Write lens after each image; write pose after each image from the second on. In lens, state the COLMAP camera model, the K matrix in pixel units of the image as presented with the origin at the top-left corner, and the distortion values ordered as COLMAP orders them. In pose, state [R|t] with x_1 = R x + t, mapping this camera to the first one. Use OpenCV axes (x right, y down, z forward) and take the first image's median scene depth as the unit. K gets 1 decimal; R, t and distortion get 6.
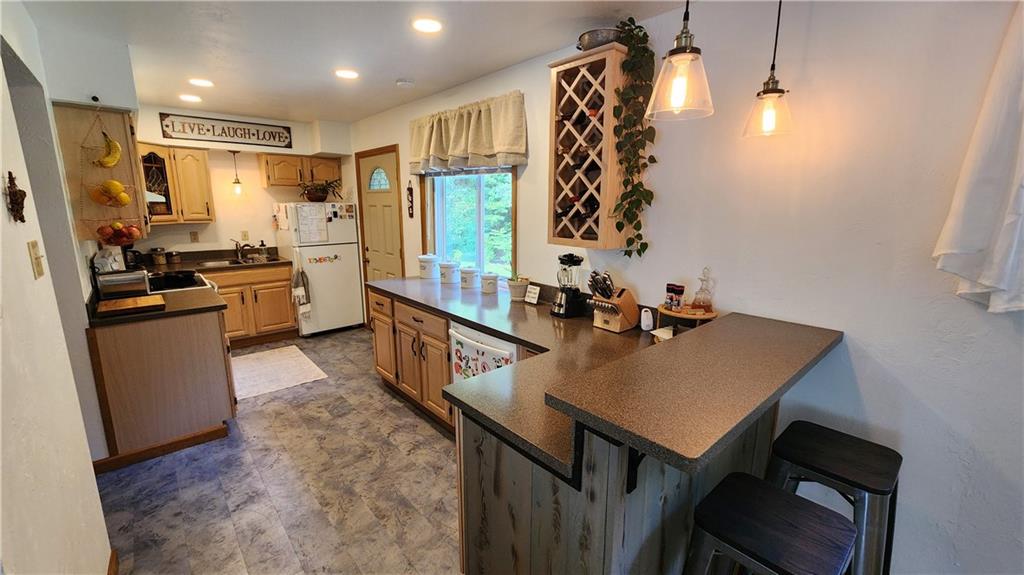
lens RADIAL K [[418.4, 0, 513.0], [0, 418.4, 287.7], [0, 0, 1]] dist [-0.003279, 0.000756]
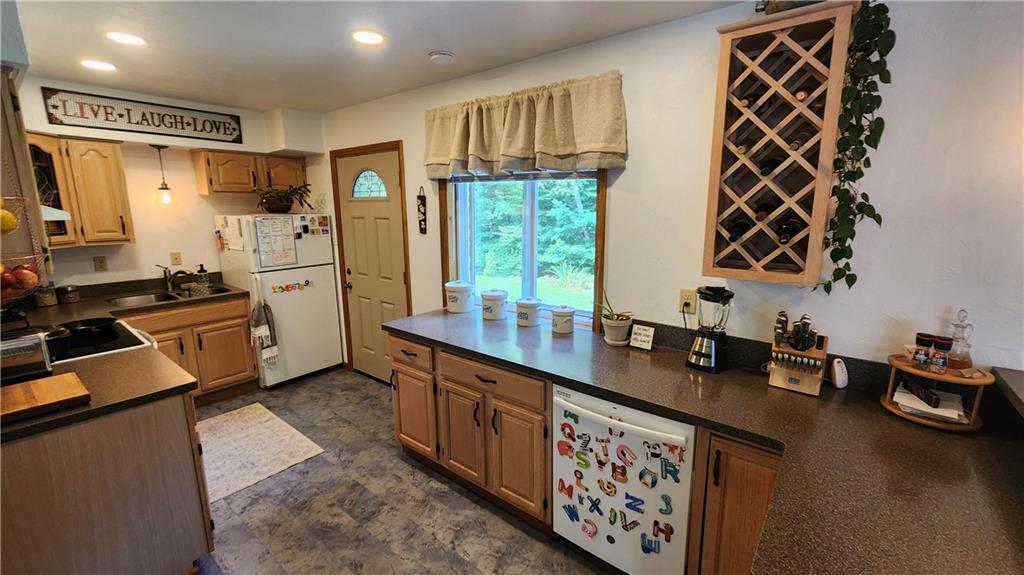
lens RADIAL K [[418.4, 0, 518.0], [0, 418.4, 287.1], [0, 0, 1]] dist [-0.003279, 0.000756]
pose [[0.983973, -0.039122, 0.173974, -0.210772], [0.040867, 0.999144, -0.006460, -0.054834], [-0.173572, 0.013466, 0.984729, 0.195747]]
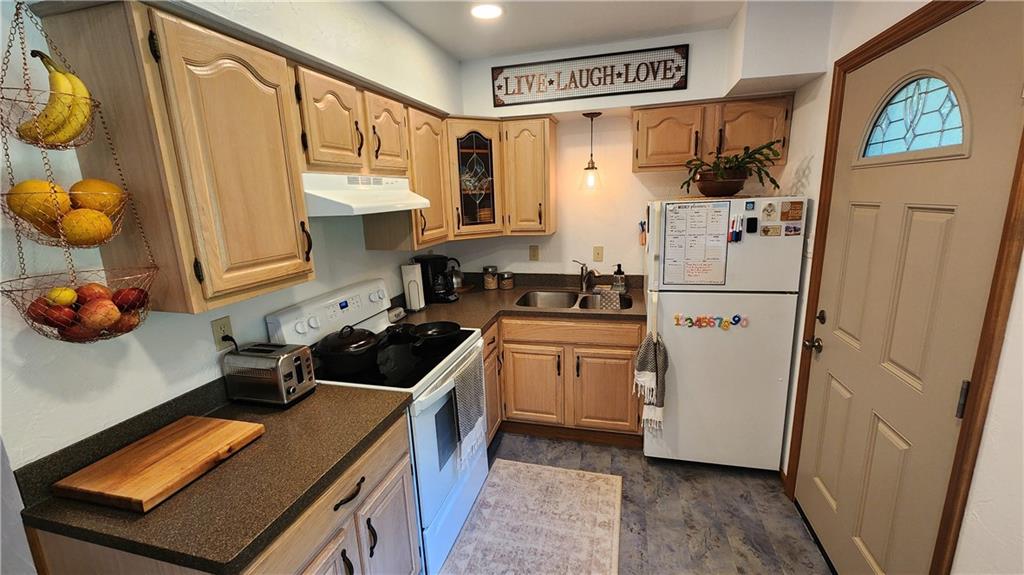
lens RADIAL K [[418.4, 0, 510.9], [0, 418.4, 288.6], [0, 0, 1]] dist [-0.003279, 0.000756]
pose [[0.544542, 0.156867, -0.823934, -0.237503], [-0.128276, 0.986374, 0.103015, -0.149756], [0.828866, 0.049595, 0.557244, 0.677509]]
